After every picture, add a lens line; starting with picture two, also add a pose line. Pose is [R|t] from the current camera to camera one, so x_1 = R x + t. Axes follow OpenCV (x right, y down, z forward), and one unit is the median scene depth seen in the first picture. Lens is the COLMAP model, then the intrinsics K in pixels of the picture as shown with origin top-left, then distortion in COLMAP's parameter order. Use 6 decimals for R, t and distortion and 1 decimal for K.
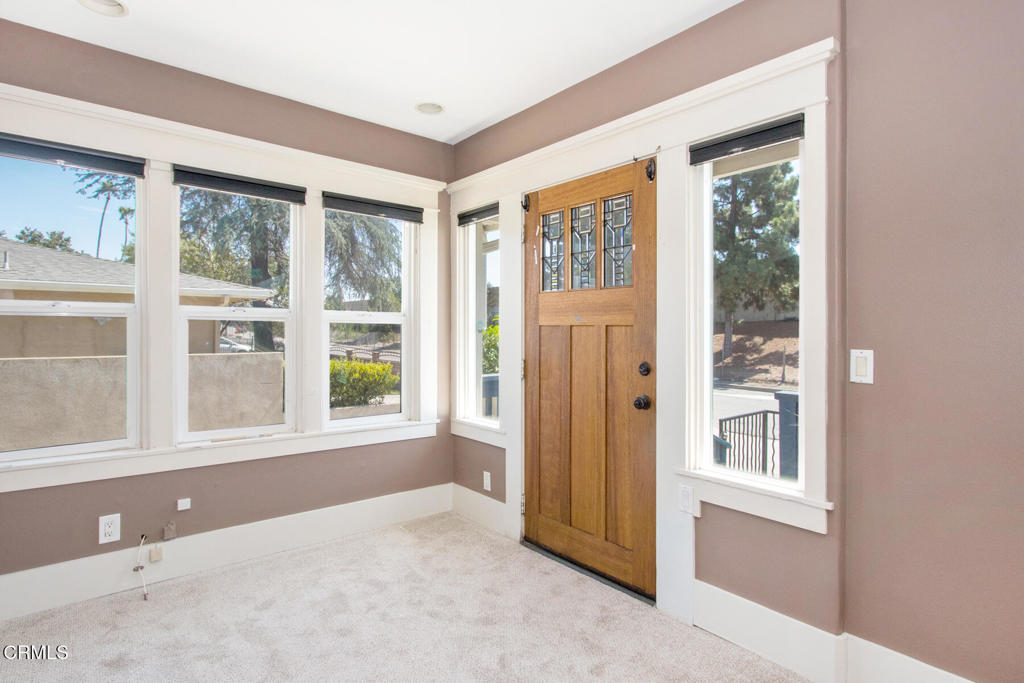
lens RADIAL K [[523.9, 0, 515.1], [0, 523.9, 340.4], [0, 0, 1]] dist [-0.021056, 0.000197]
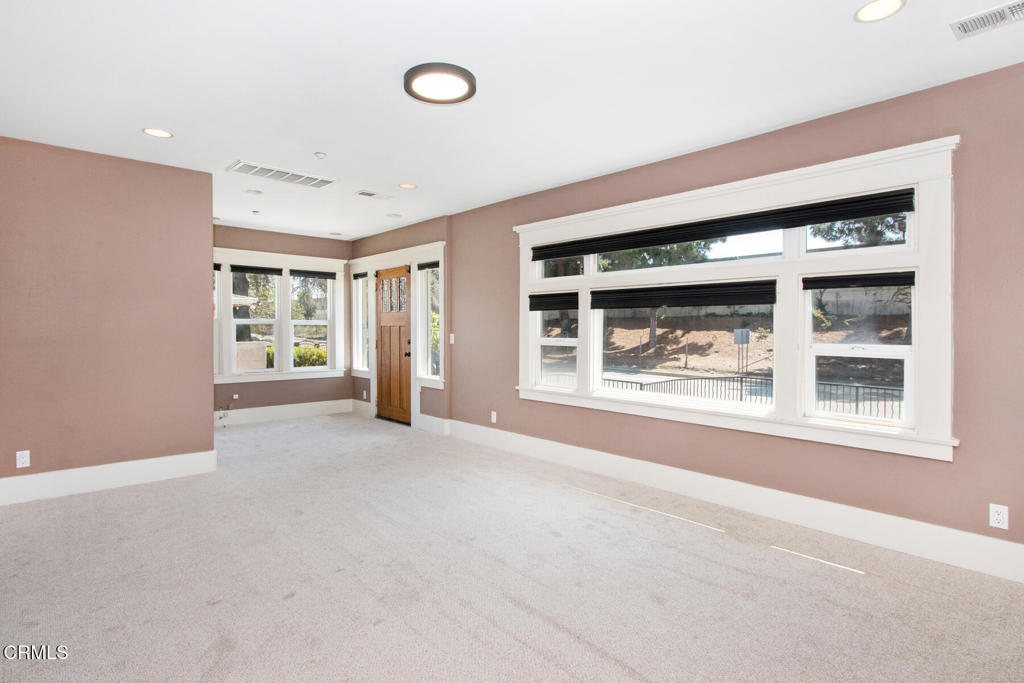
lens RADIAL K [[523.9, 0, 509.0], [0, 523.9, 335.4], [0, 0, 1]] dist [-0.021056, 0.000197]
pose [[0.999376, -0.007062, 0.034616, 0.482094], [0.007066, 0.999975, 0.000017, 0.017079], [-0.034615, 0.000228, 0.999401, -1.248165]]
